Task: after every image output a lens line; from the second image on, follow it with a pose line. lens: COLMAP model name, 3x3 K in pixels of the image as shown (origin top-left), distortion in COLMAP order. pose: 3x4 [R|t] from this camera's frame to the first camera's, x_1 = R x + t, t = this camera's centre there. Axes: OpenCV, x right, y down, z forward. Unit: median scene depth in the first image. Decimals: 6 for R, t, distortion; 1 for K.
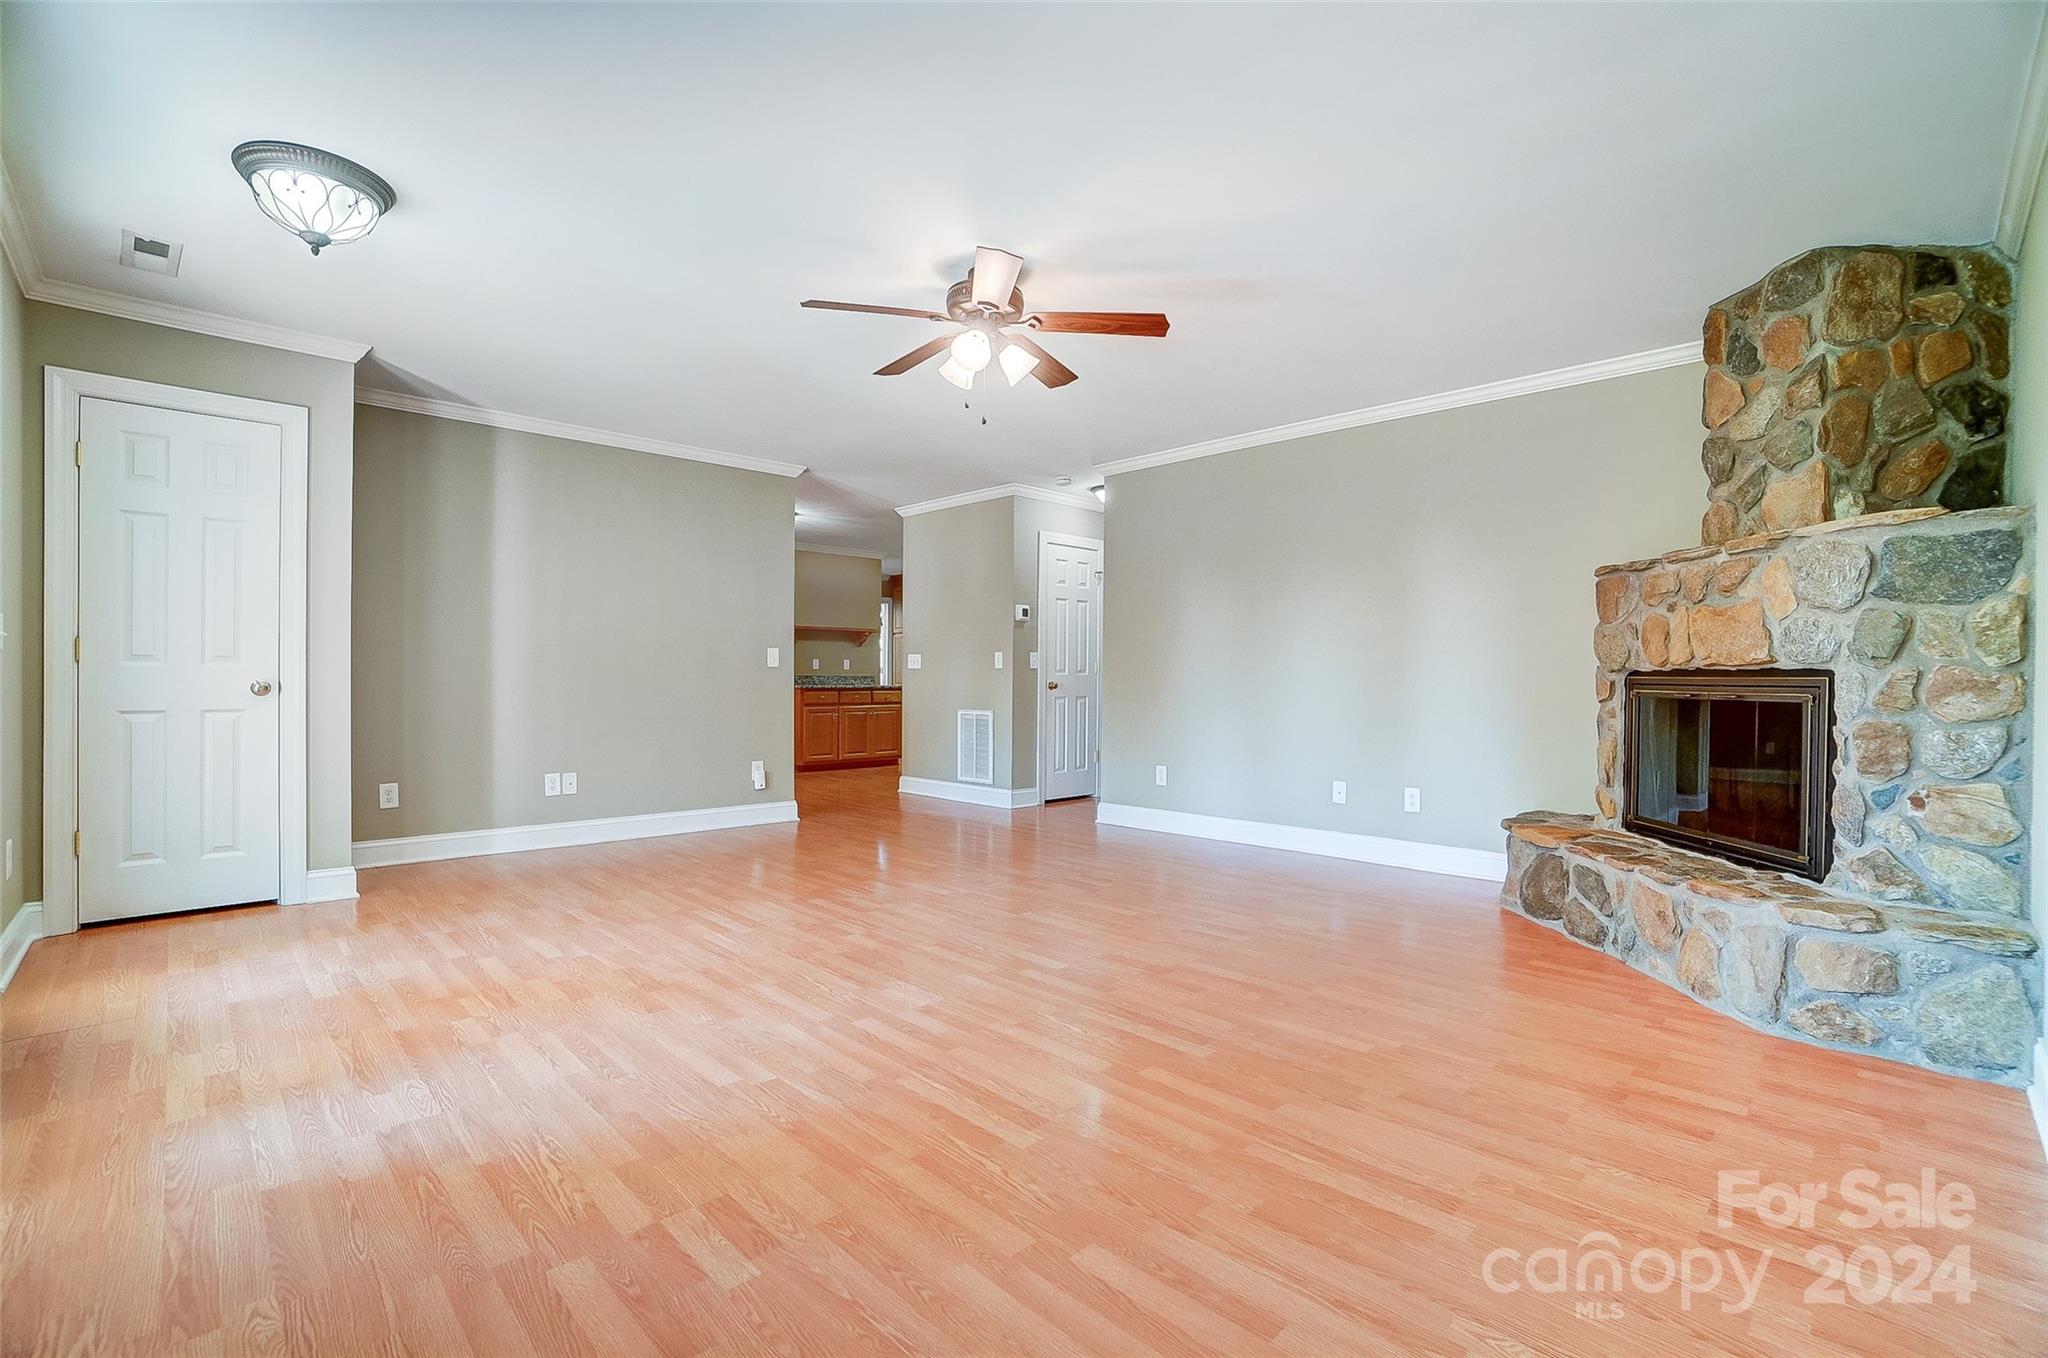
lens RADIAL K [[913.0, 0, 1024.0], [0, 913.0, 679.0], [0, 0, 1]] dist [-0.057811, 0.024874]
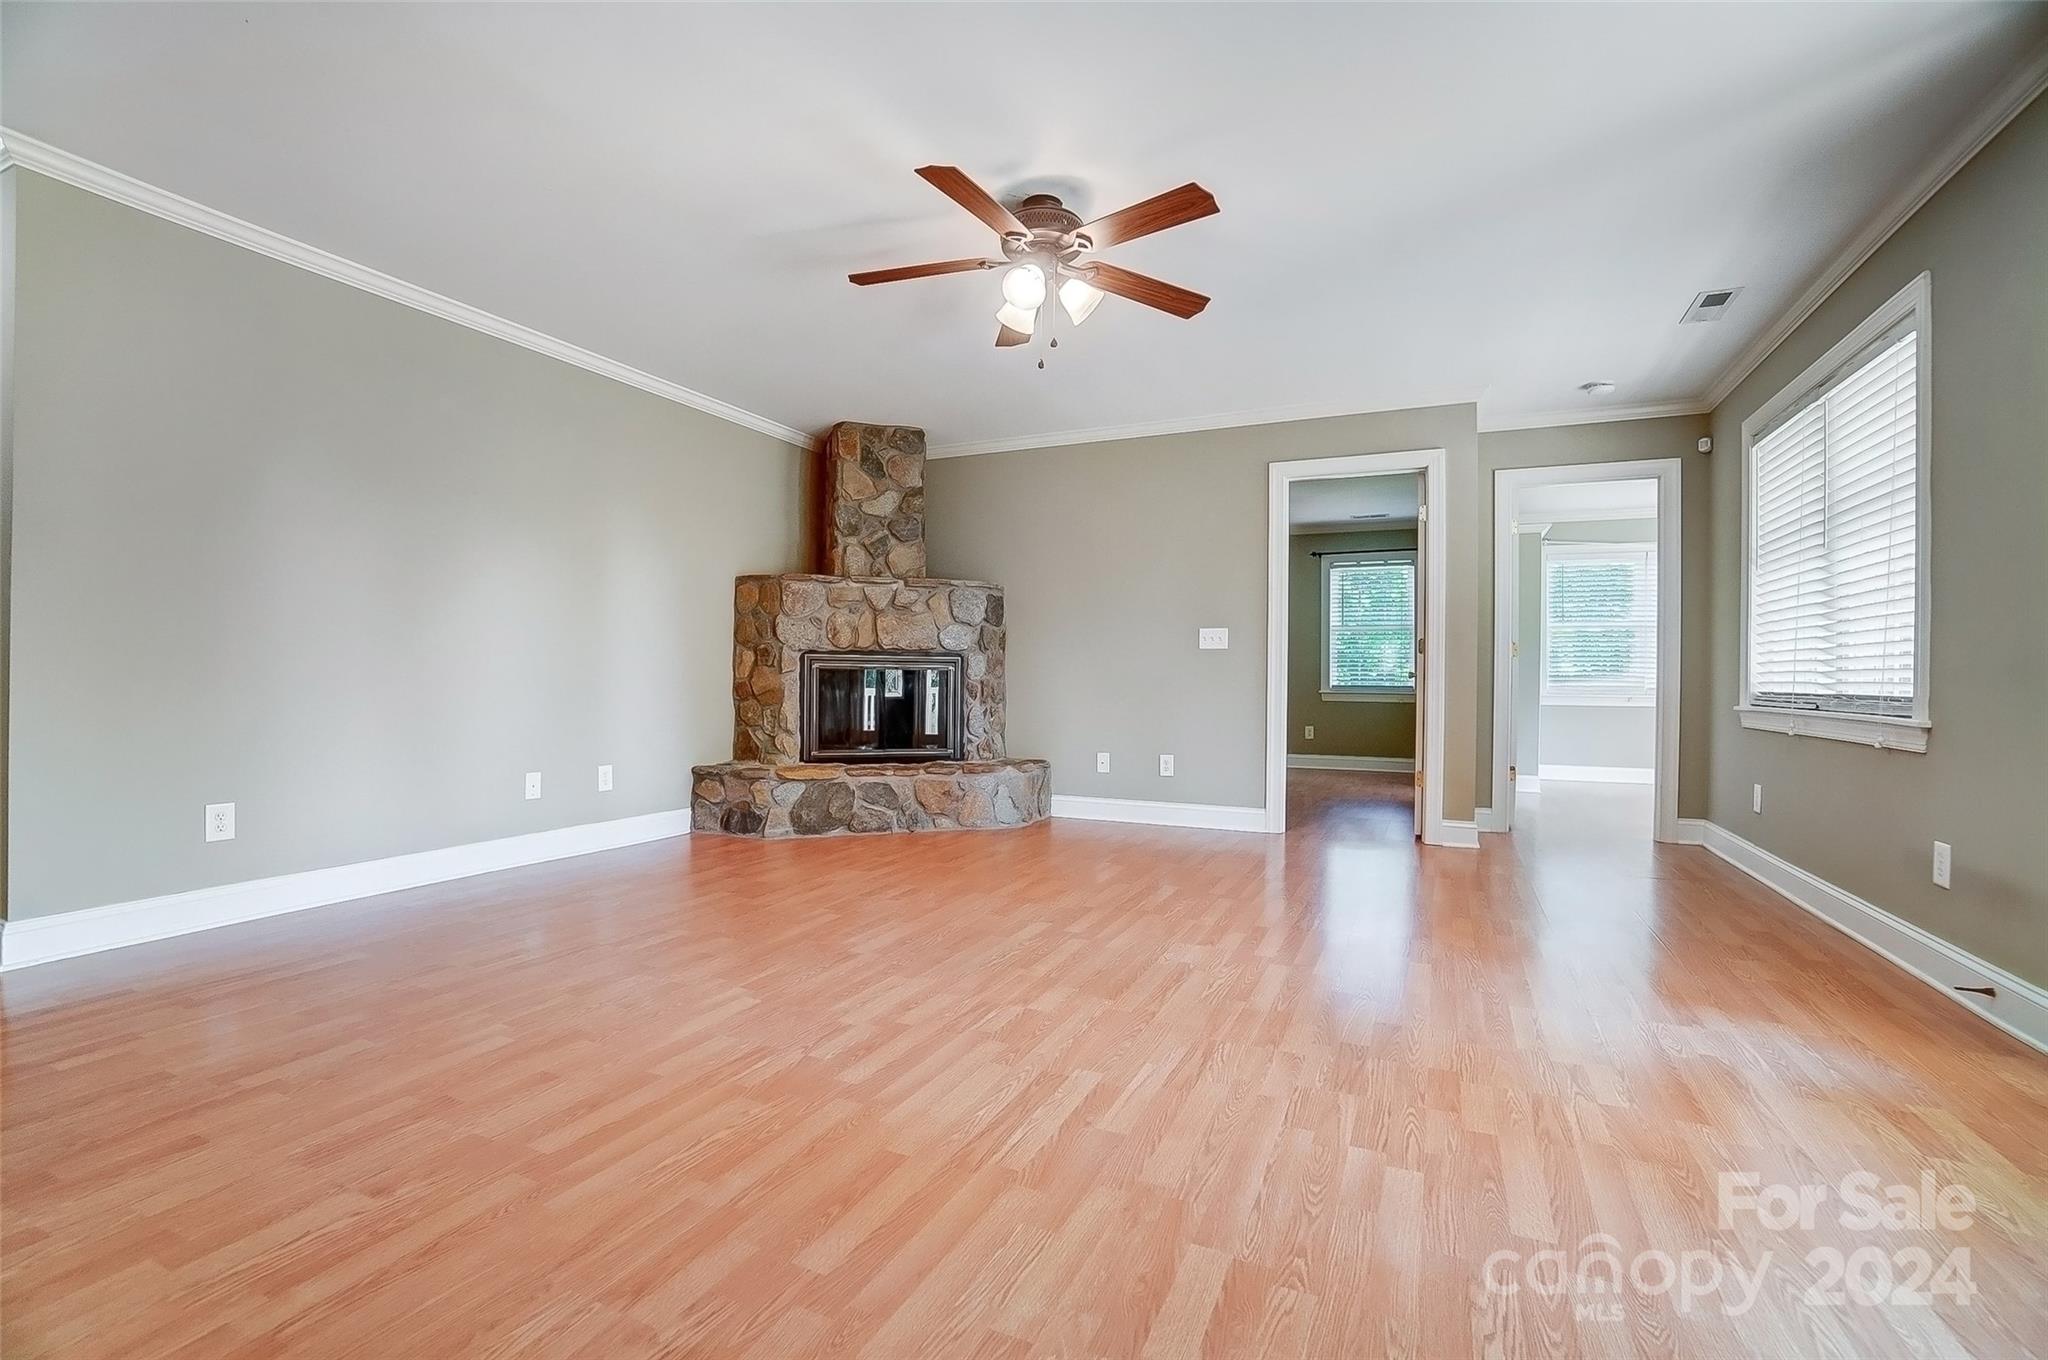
lens RADIAL K [[913.0, 0, 1004.7], [0, 913.0, 678.3], [0, 0, 1]] dist [-0.056859, 0.023077]
pose [[-0.344992, -0.009447, 0.938558, -0.896524], [-0.010220, 0.999928, 0.006309, 0.025392], [-0.938550, -0.007415, -0.345064, 1.356953]]
